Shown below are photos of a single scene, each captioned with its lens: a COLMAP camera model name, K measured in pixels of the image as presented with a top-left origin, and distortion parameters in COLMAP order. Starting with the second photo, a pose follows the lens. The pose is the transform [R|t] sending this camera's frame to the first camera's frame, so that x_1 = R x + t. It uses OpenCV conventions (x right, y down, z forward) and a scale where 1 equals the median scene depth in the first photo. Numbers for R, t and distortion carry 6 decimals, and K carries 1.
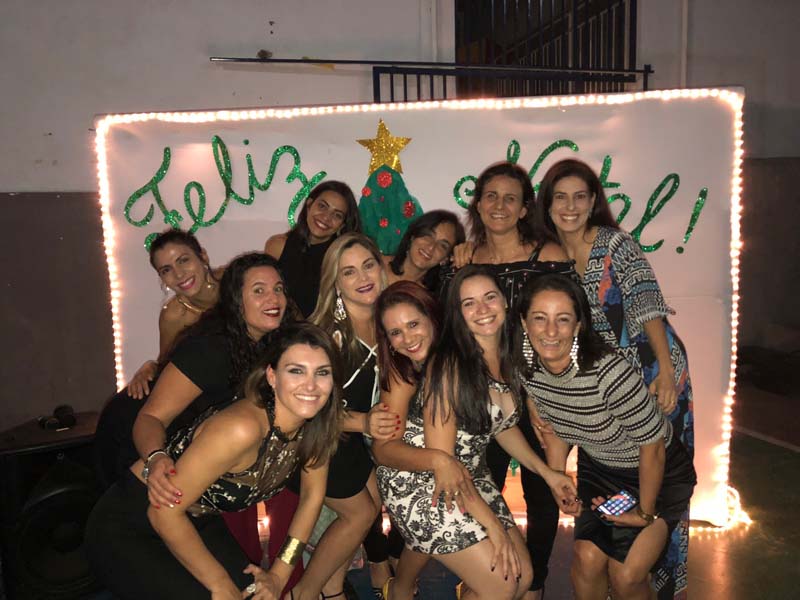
lens RADIAL K [[655.8, 0, 394.3], [0, 655.8, 284.3], [0, 0, 1]] dist [-0.005022, 0.019714]
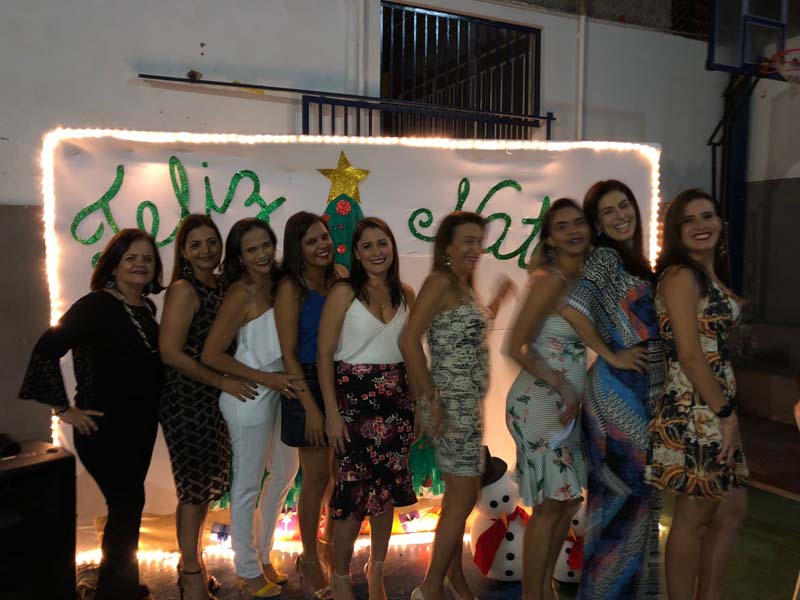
lens RADIAL K [[655.8, 0, 392.6], [0, 655.8, 284.1], [0, 0, 1]] dist [-0.005022, 0.019714]
pose [[0.981963, 0.024864, 0.187434, -0.127594], [-0.017645, 0.999040, -0.040084, 0.000588], [-0.188251, 0.036054, 0.981459, -0.030769]]
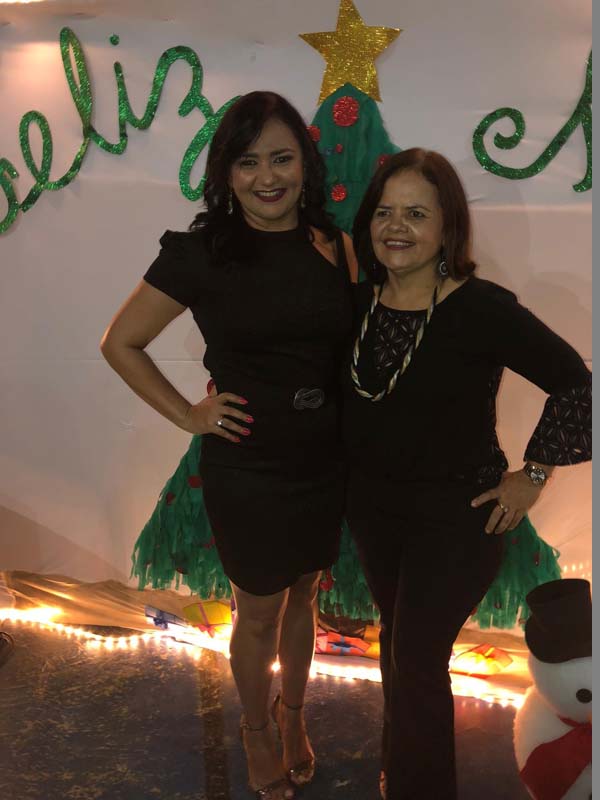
lens RADIAL K [[655.8, 0, 298.8], [0, 655.8, 405.3], [0, 0, 1]] dist [-0.005022, 0.019714]
pose [[0.986277, 0.088013, -0.139686, 0.043783], [-0.062588, 0.982226, 0.176960, -0.013261], [0.152778, -0.165788, 0.974255, 0.408521]]
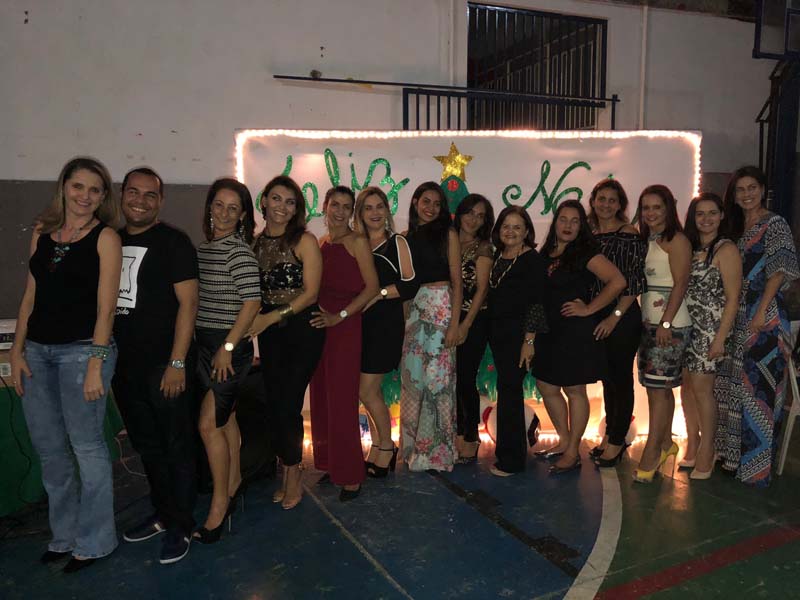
lens RADIAL K [[655.8, 0, 410.7], [0, 655.8, 289.3], [0, 0, 1]] dist [-0.005022, 0.019714]
pose [[0.992280, 0.012072, 0.123429, -0.265458], [-0.014137, 0.999774, 0.015867, 0.035875], [-0.123209, -0.017490, 0.992227, -0.349340]]
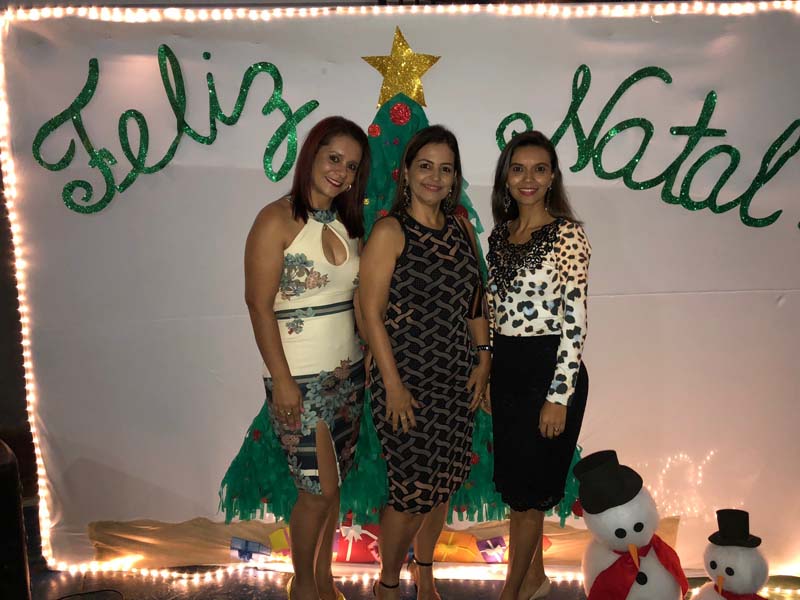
lens RADIAL K [[655.8, 0, 404.6], [0, 655.8, 289.0], [0, 0, 1]] dist [-0.005022, 0.019714]
pose [[0.998898, 0.024839, 0.039822, -0.033435], [-0.027132, 0.997942, 0.058097, -0.011377], [-0.038297, -0.059113, 0.997516, 0.268392]]
